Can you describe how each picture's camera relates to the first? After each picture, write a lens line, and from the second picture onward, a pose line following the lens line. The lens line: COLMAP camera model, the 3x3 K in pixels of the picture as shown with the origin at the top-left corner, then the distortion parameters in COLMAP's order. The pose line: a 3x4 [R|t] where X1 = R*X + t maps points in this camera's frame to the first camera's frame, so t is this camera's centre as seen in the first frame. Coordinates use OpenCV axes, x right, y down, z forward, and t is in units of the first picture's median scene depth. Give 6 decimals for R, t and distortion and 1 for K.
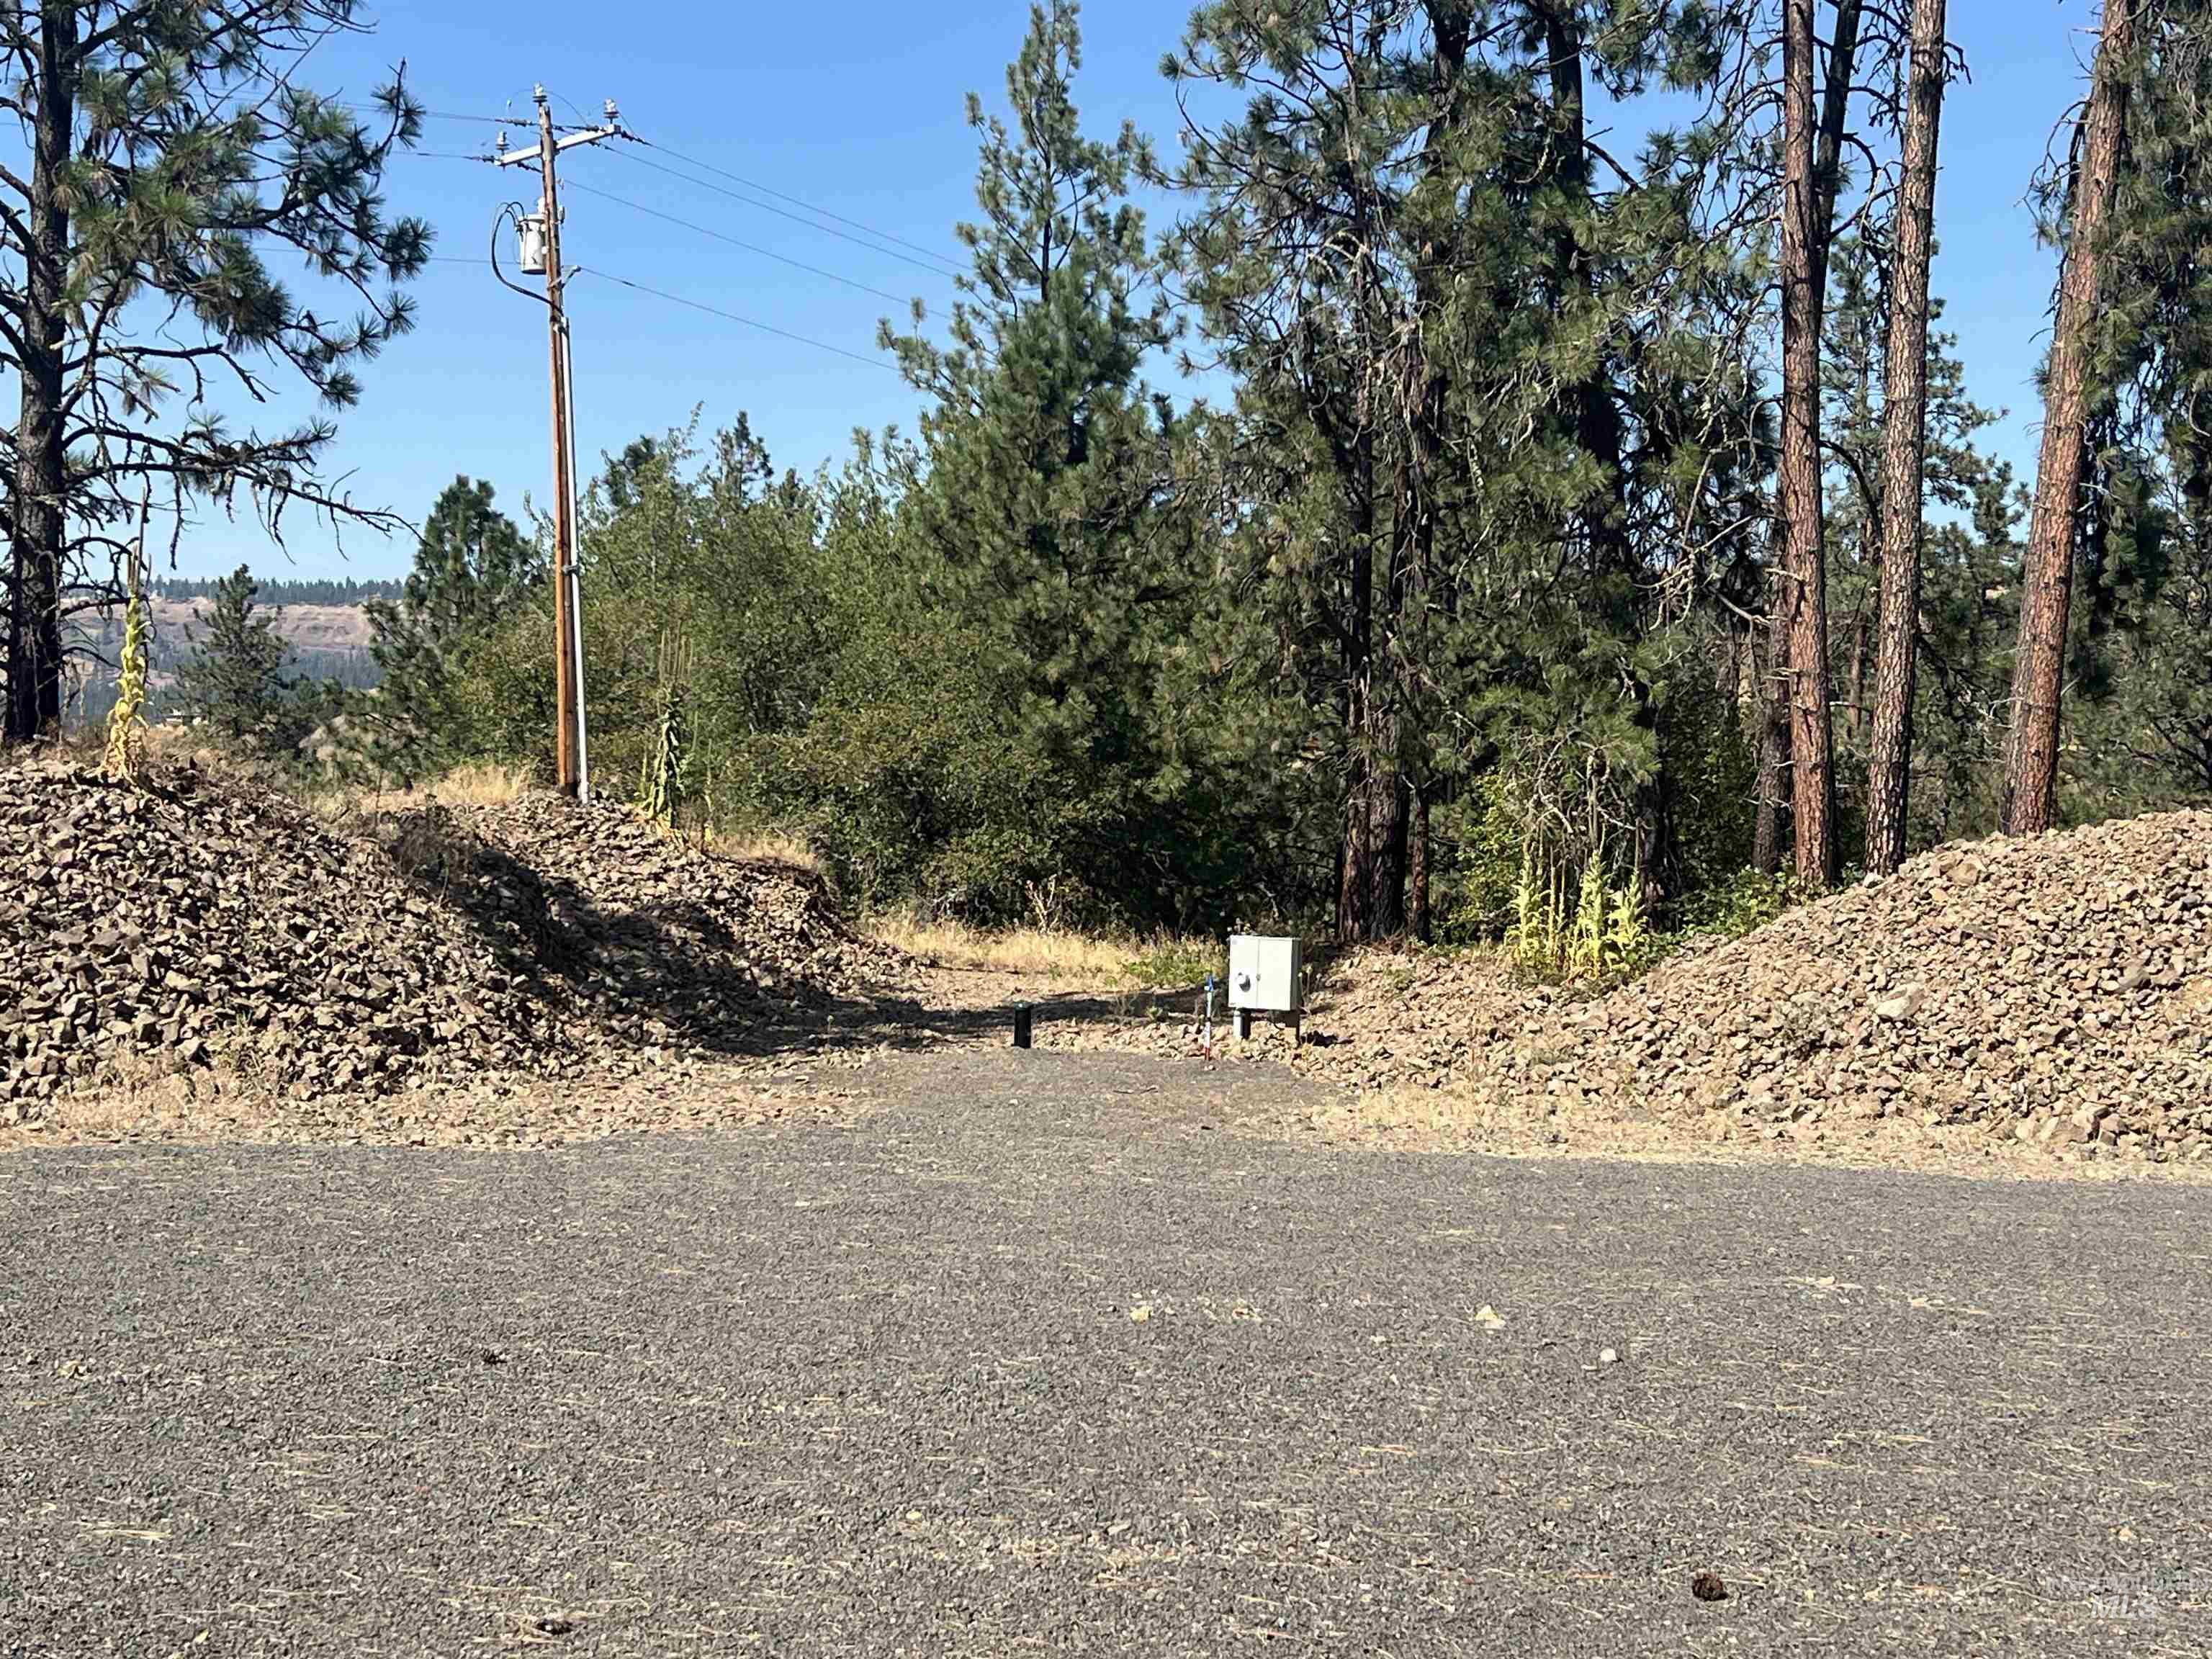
lens RADIAL K [[3217.9, 0, 1106.1], [0, 3217.9, 831.2], [0, 0, 1]] dist [0.017138, 0.000000]
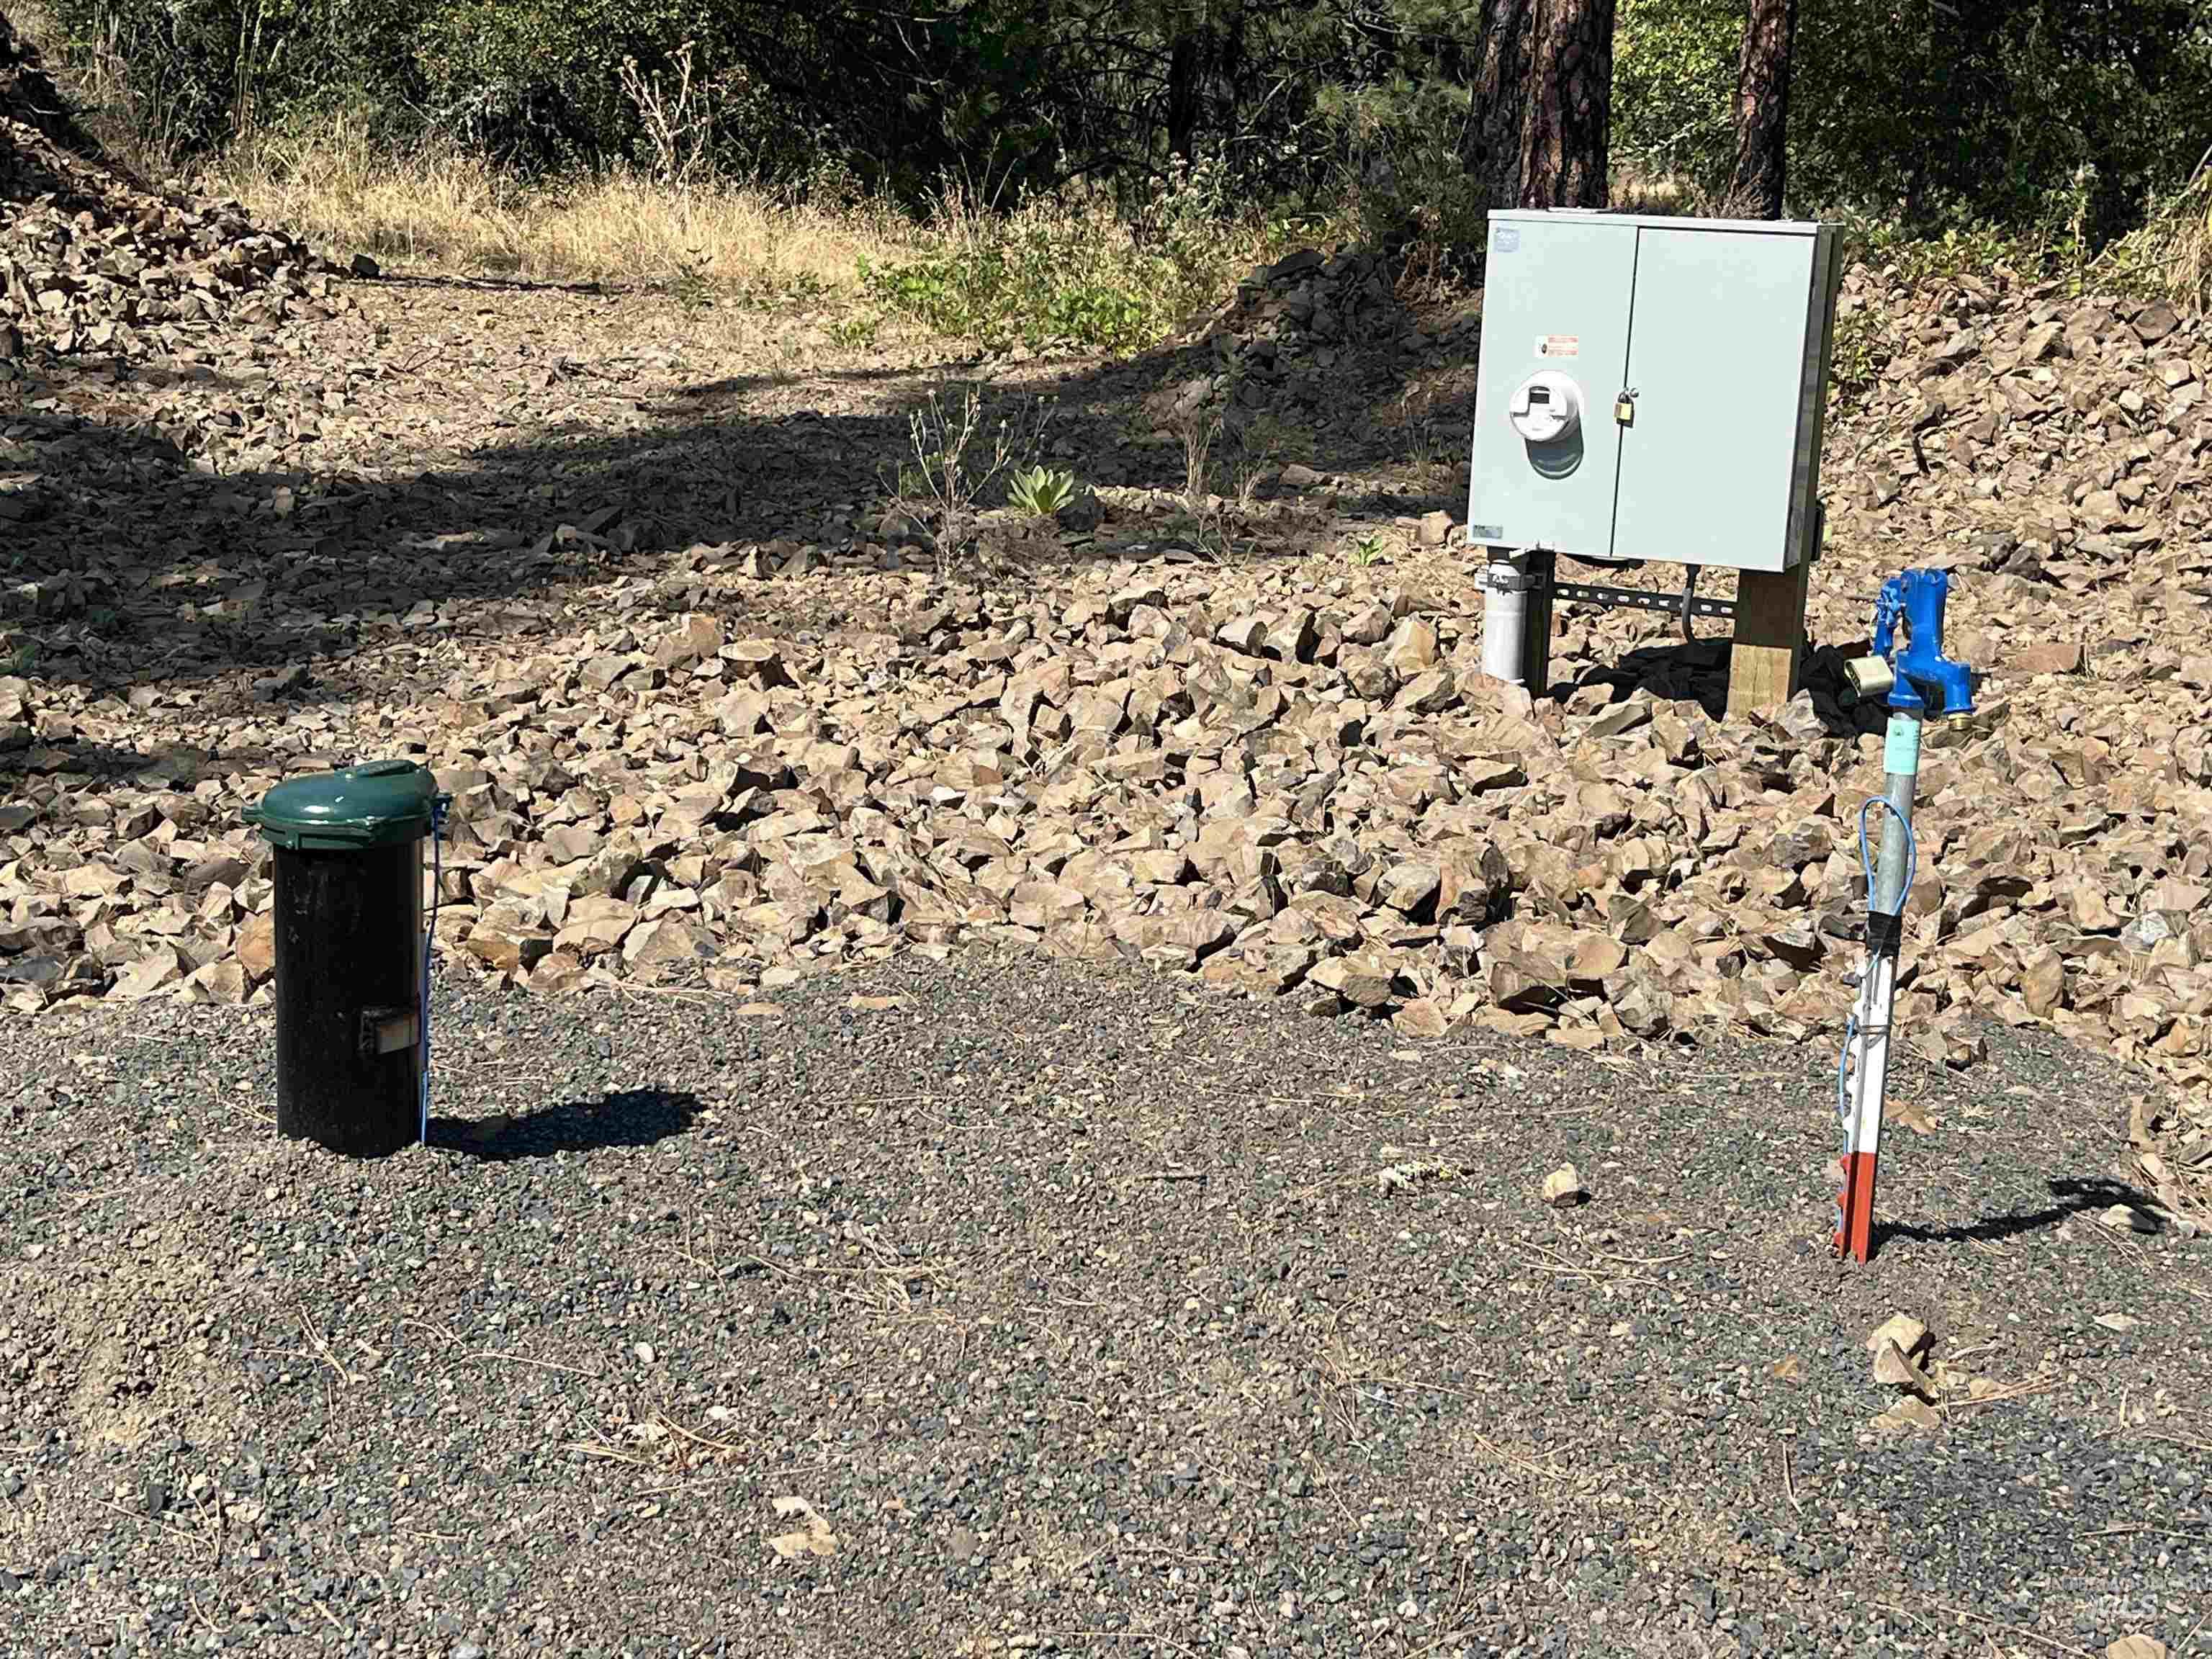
lens RADIAL K [[3217.9, 0, 1106.1], [0, 3217.9, 830.4], [0, 0, 1]] dist [0.017138, 0.000000]
pose [[0.994593, -0.008426, 0.103507, -0.006770], [-0.015362, 0.973801, 0.226883, 0.017345], [-0.102706, -0.227246, 0.968406, 0.570587]]
